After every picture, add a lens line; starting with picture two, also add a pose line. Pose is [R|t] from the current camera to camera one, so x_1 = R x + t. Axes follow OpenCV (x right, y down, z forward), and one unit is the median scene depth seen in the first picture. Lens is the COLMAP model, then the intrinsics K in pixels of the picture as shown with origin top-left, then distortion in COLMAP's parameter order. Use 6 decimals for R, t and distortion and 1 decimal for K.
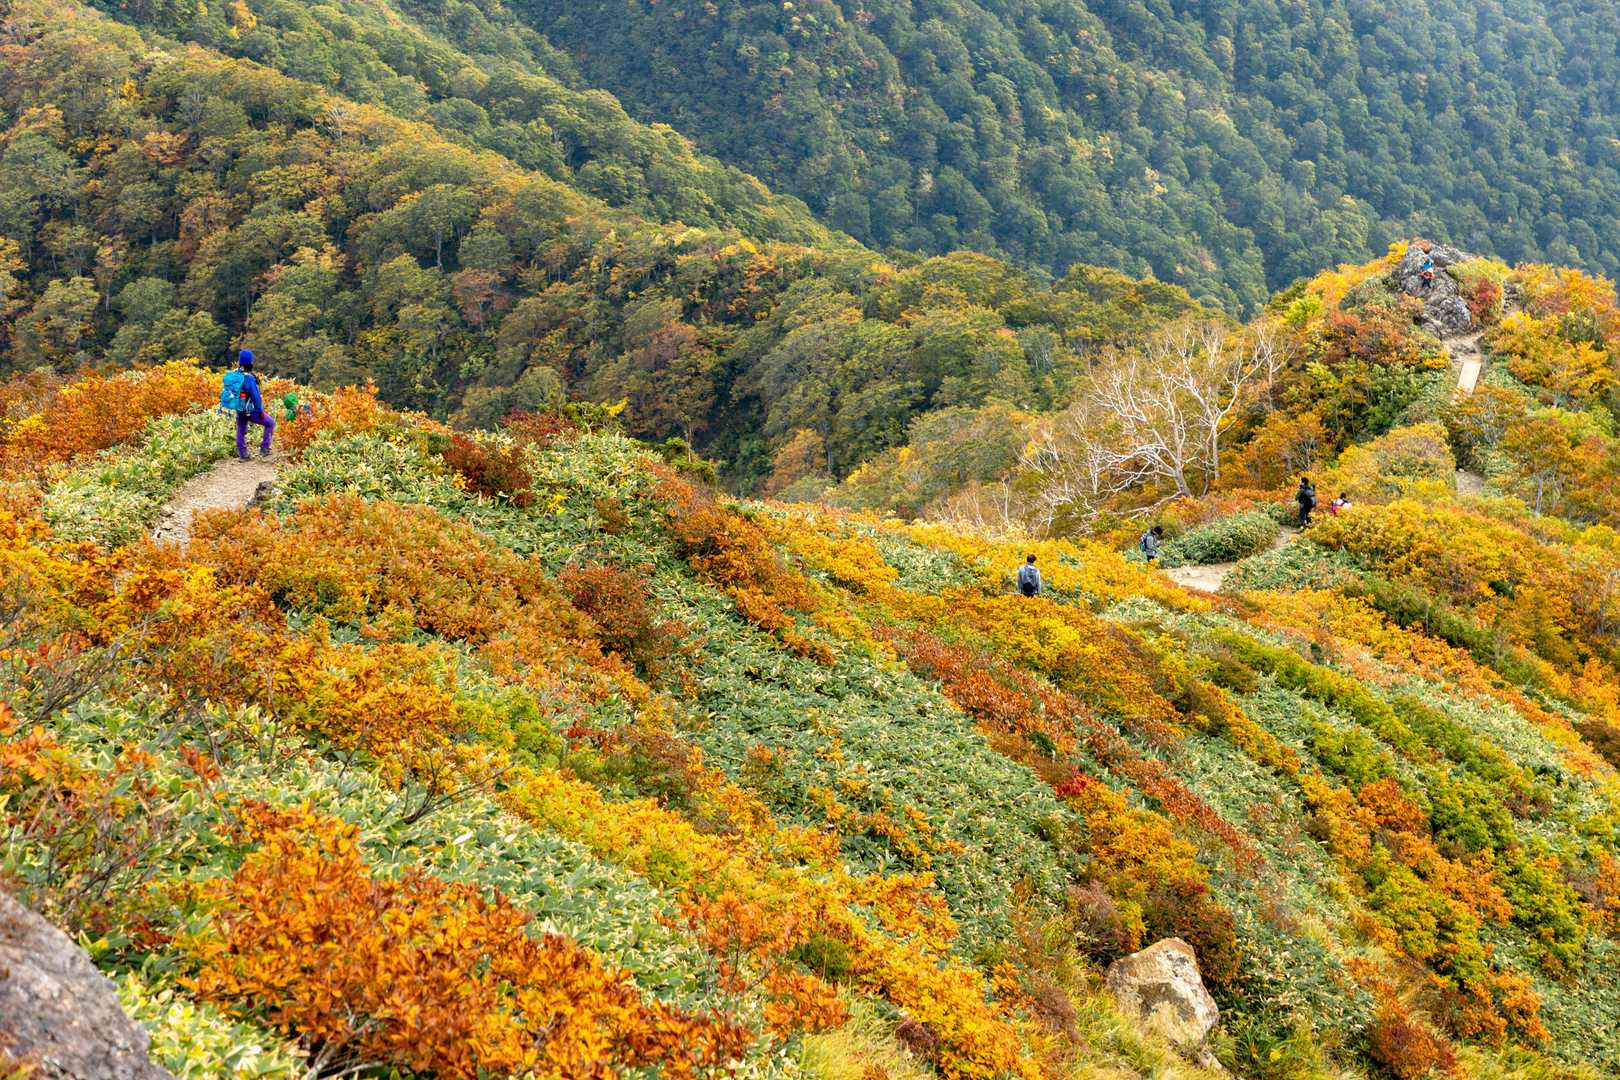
lens RADIAL K [[3661.2, 0, 810.0], [0, 3661.2, 540.0], [0, 0, 1]] dist [0.051768, -0.007715]
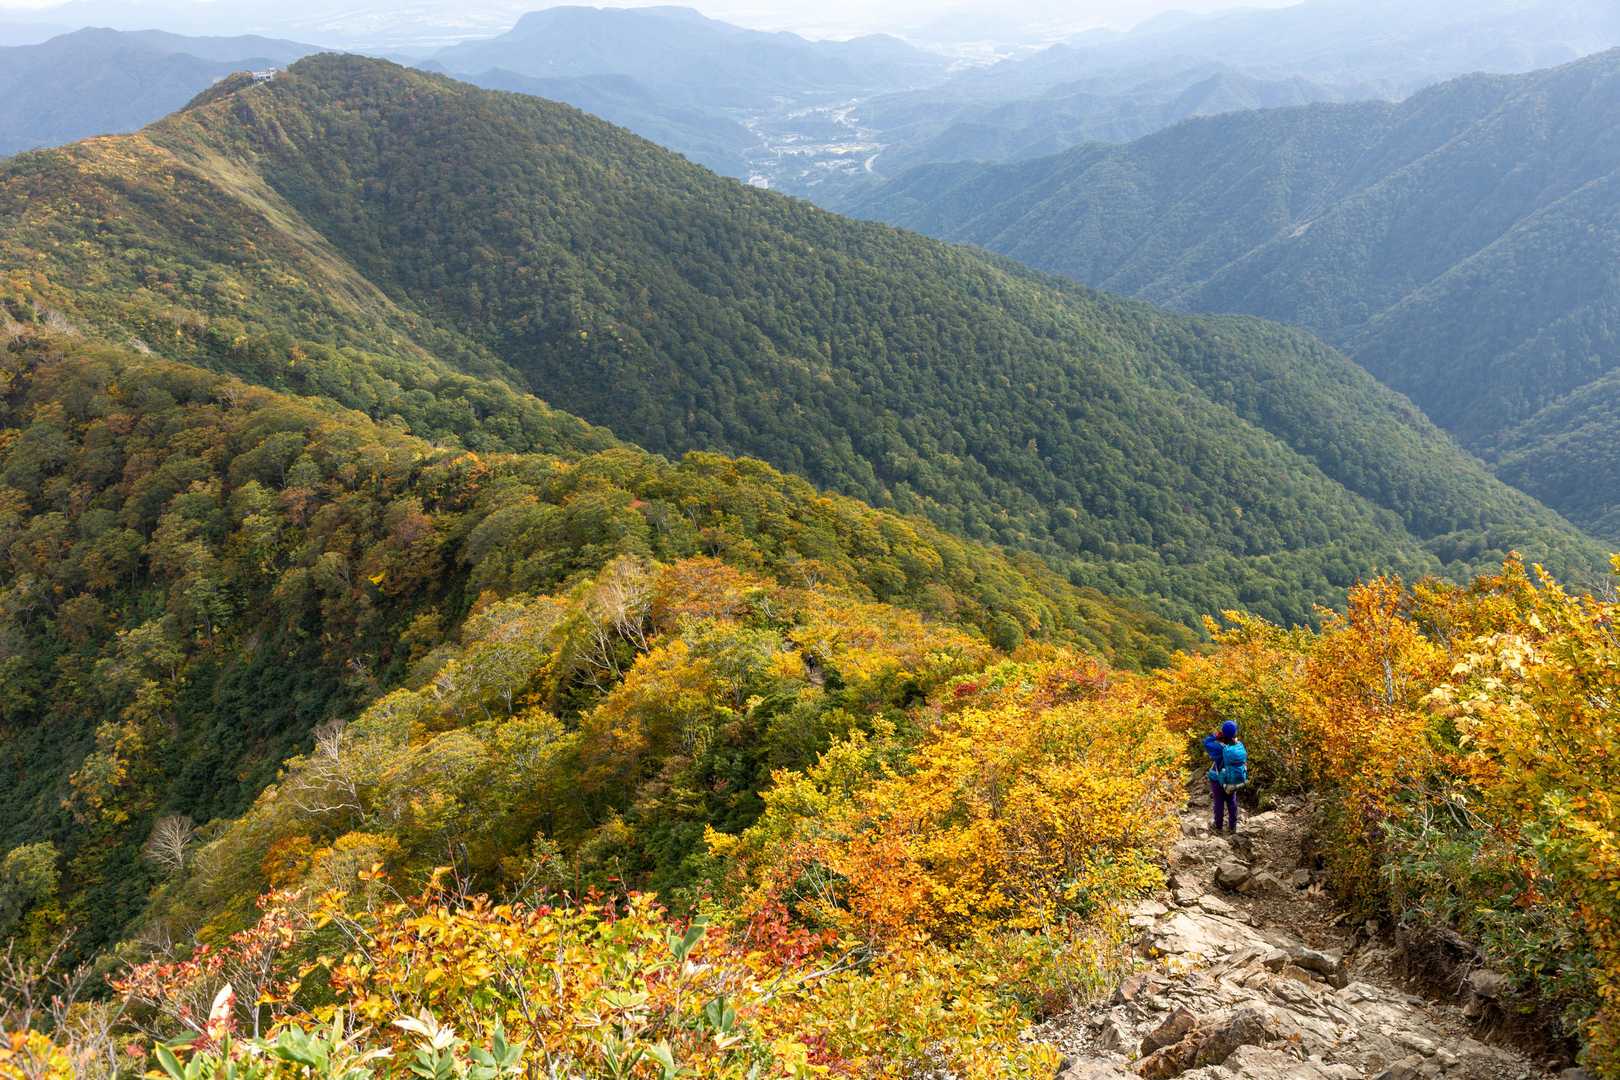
lens RADIAL K [[3661.2, 0, 810.0], [0, 3661.2, 540.0], [0, 0, 1]] dist [0.051768, -0.007715]
pose [[0.988280, -0.082303, 0.128564, -0.090100], [0.088923, 0.994947, -0.046625, 0.039577], [-0.124076, 0.057511, 0.990605, -0.558784]]
